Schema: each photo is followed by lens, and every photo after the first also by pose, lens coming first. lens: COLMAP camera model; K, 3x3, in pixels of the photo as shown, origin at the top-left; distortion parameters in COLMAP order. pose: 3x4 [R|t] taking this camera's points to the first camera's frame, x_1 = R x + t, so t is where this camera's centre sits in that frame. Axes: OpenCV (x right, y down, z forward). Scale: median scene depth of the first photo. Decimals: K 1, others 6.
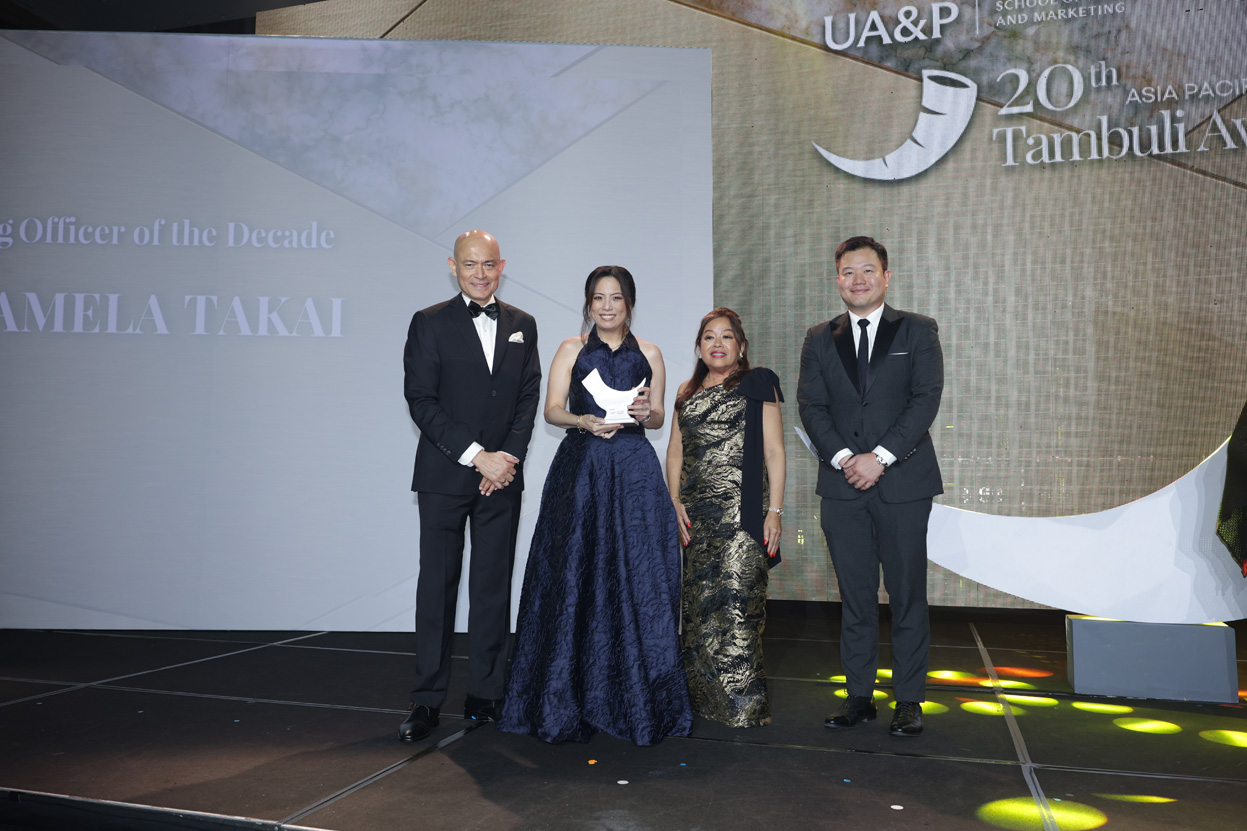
lens RADIAL K [[988.6, 0, 623.5], [0, 988.6, 415.5], [0, 0, 1]] dist [-0.009659, 0.006791]
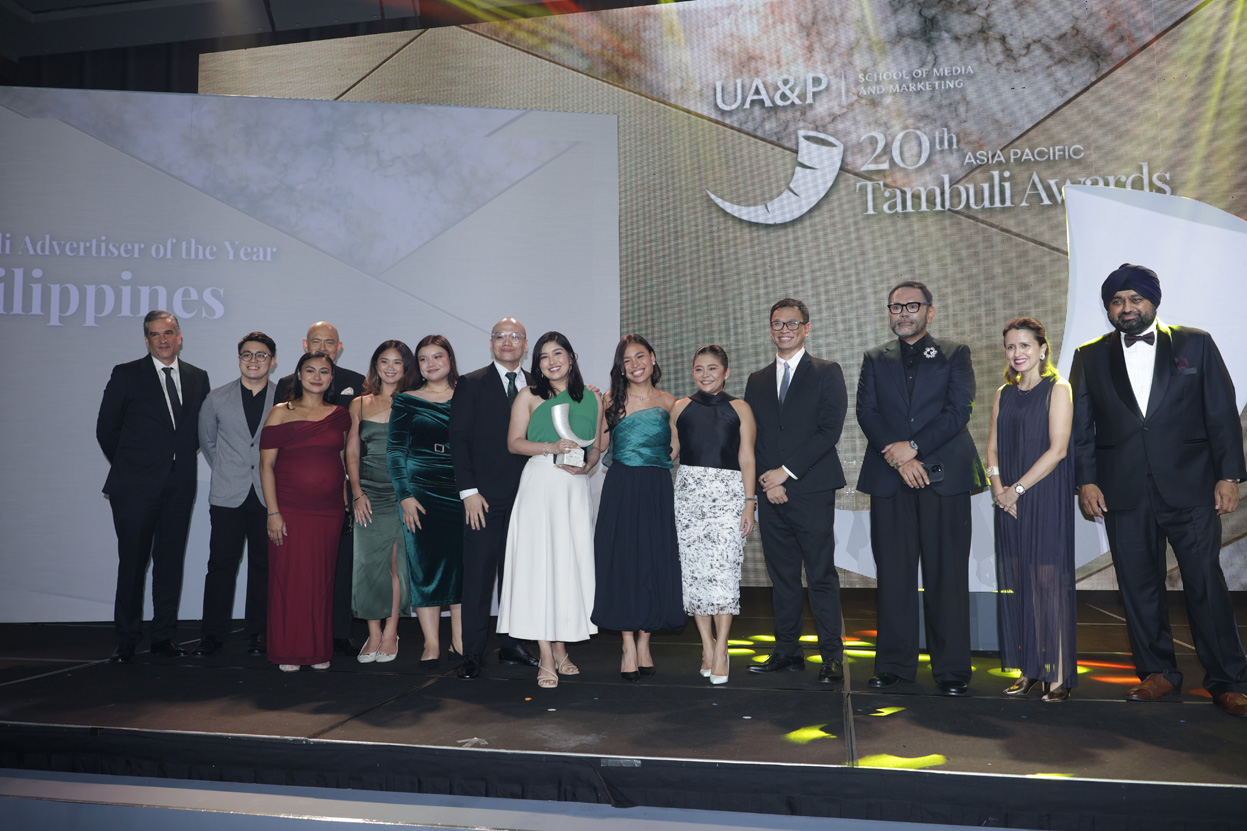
lens RADIAL K [[988.6, 0, 623.5], [0, 988.6, 415.5], [0, 0, 1]] dist [-0.009659, 0.006791]
pose [[0.996132, -0.005795, 0.087681, -0.008479], [0.006006, 0.999980, -0.002151, -0.011715], [-0.087667, 0.002669, 0.996146, -0.157506]]
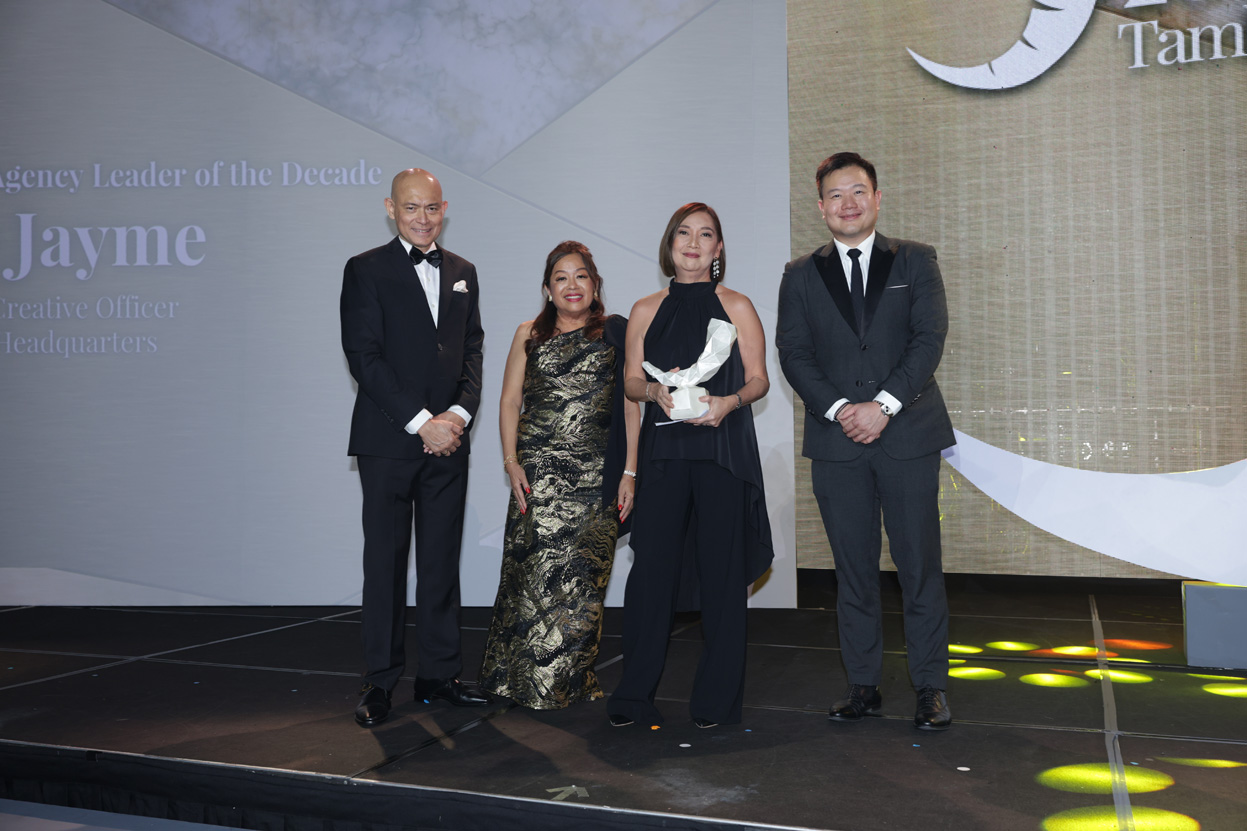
lens RADIAL K [[1167.9, 0, 623.5], [0, 1167.9, 415.5], [0, 0, 1]] dist [0.007503, 0.000172]
pose [[0.997377, -0.016731, -0.070421, 0.010926], [0.019560, 0.999021, 0.039674, 0.000382], [0.069688, -0.040947, 0.996728, -0.062454]]
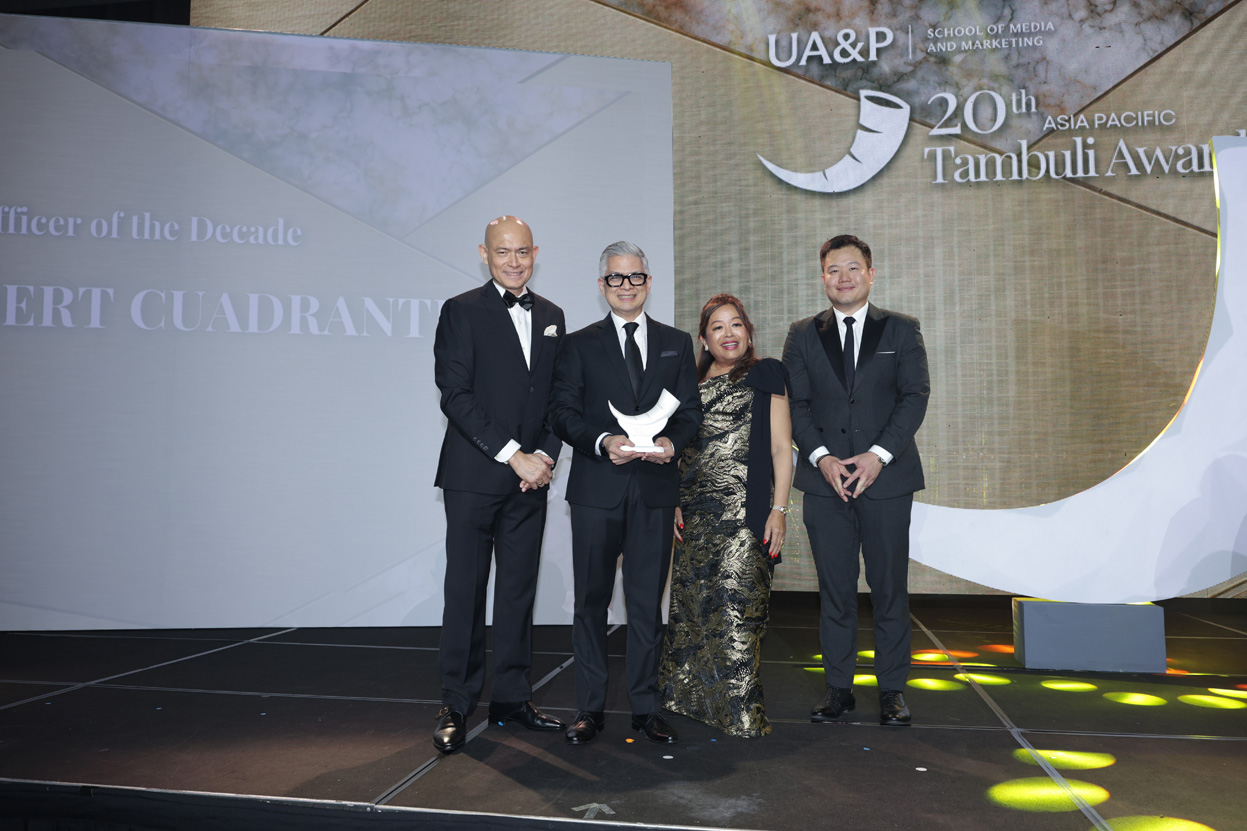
lens RADIAL K [[983.8, 0, 623.5], [0, 983.8, 415.5], [0, 0, 1]] dist [-0.011858, 0.003730]
pose [[0.993235, 0.003859, 0.116061, -0.076904], [-0.004099, 0.999990, 0.001829, -0.000126], [-0.116053, -0.002292, 0.993240, -0.024443]]
